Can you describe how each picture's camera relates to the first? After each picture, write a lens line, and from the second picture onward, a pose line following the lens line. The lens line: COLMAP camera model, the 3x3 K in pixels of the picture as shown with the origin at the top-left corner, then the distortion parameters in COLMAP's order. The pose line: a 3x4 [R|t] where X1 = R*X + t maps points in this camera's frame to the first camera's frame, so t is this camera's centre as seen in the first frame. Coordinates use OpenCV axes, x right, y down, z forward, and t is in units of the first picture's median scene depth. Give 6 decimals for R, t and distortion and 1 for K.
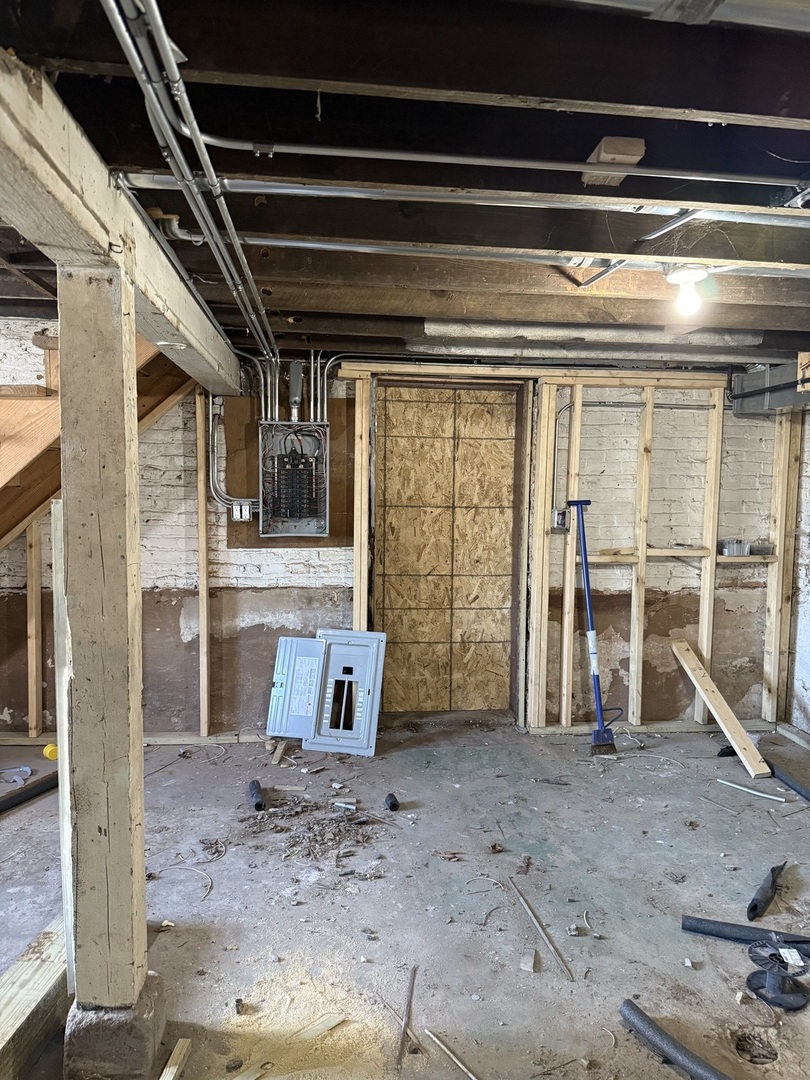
lens RADIAL K [[757.4, 0, 405.1], [0, 757.4, 547.3], [0, 0, 1]] dist [0.185377, -0.276826]
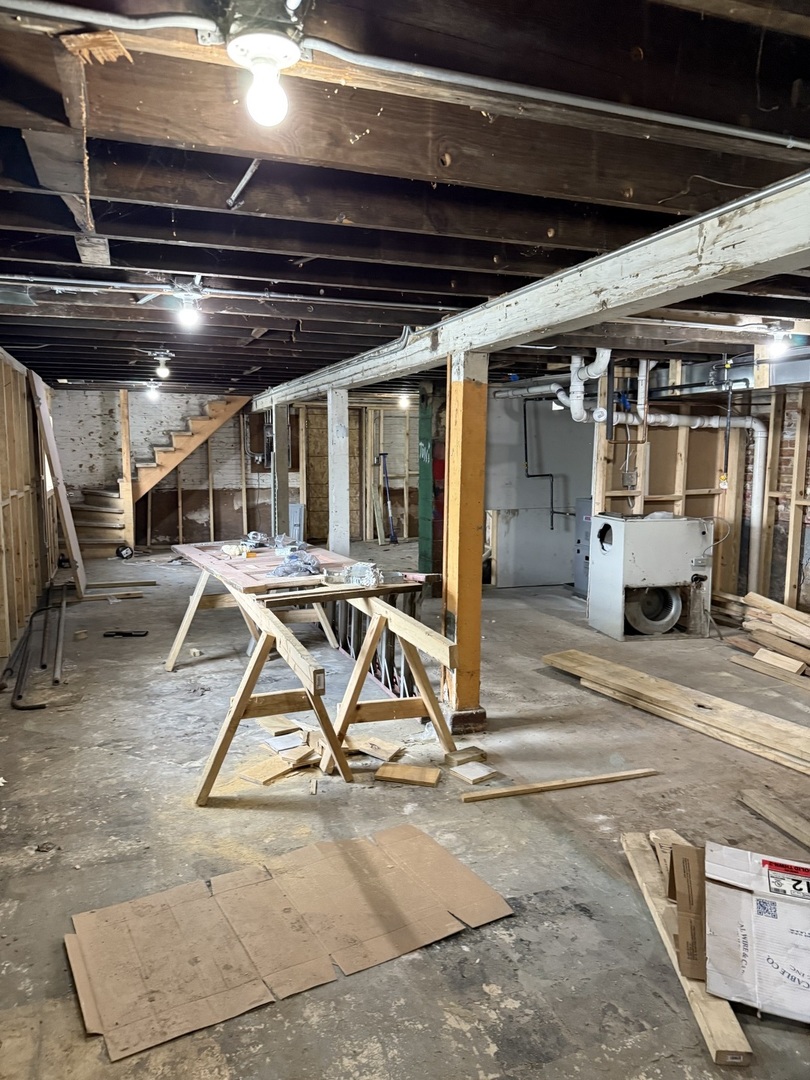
lens RADIAL K [[757.4, 0, 405.1], [0, 757.4, 547.3], [0, 0, 1]] dist [0.185377, -0.276826]
pose [[0.971620, -0.041177, 0.232935, -0.323422], [0.027732, 0.997771, 0.060704, 0.104751], [-0.234915, -0.052521, 0.970596, -1.573530]]
